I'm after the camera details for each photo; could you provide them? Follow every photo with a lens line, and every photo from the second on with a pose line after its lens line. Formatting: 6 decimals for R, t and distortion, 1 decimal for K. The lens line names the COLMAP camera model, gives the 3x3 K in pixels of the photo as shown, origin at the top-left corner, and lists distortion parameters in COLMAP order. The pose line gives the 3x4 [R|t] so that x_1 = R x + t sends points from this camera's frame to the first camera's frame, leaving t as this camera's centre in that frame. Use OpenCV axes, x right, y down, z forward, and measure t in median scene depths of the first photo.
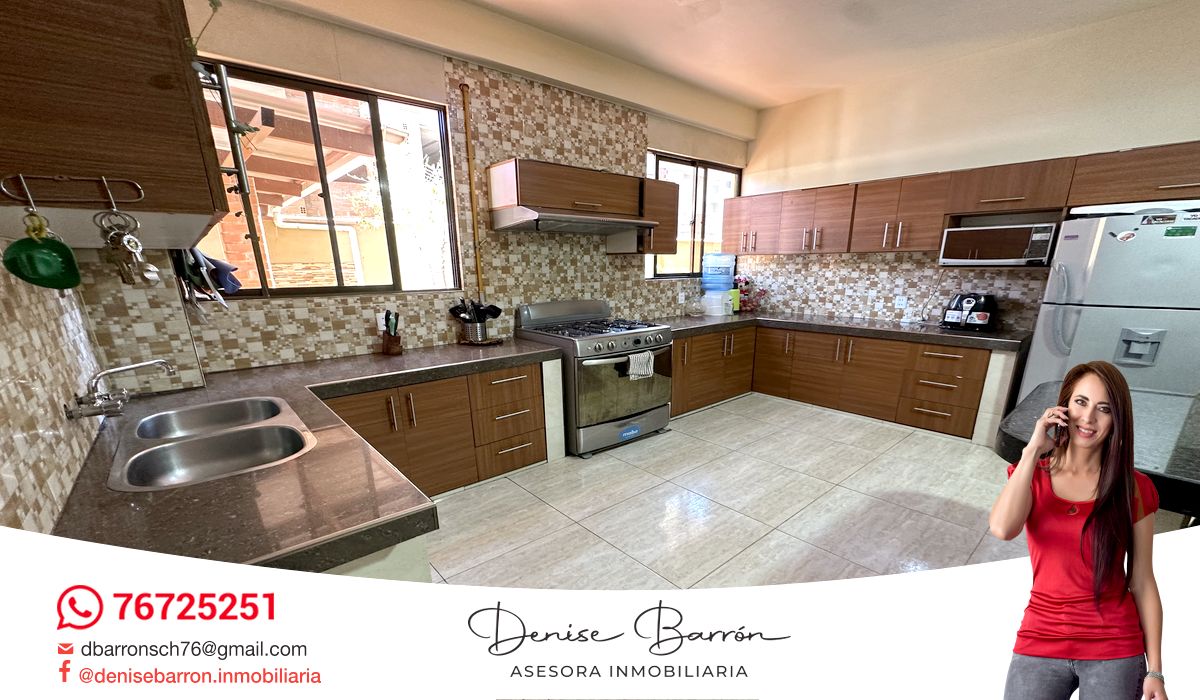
lens RADIAL K [[465.2, 0, 593.6], [0, 465.2, 396.7], [0, 0, 1]] dist [0.000177, 0.000080]
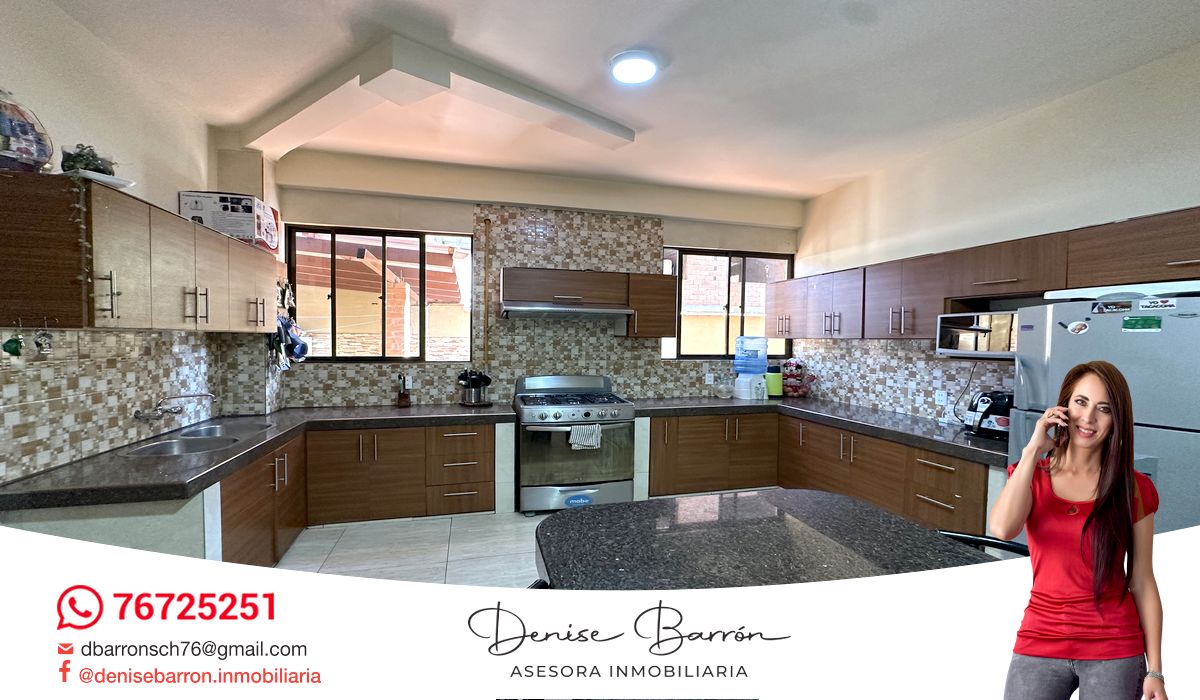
lens RADIAL K [[478.6, 0, 600.0], [0, 478.6, 350.0], [0, 0, 1]] dist [-0.000128, 0.000436]
pose [[0.898078, 0.027016, -0.439006, 0.538728], [-0.136705, 0.965823, -0.220223, -0.018361], [0.418052, 0.257792, 0.871077, -0.006609]]
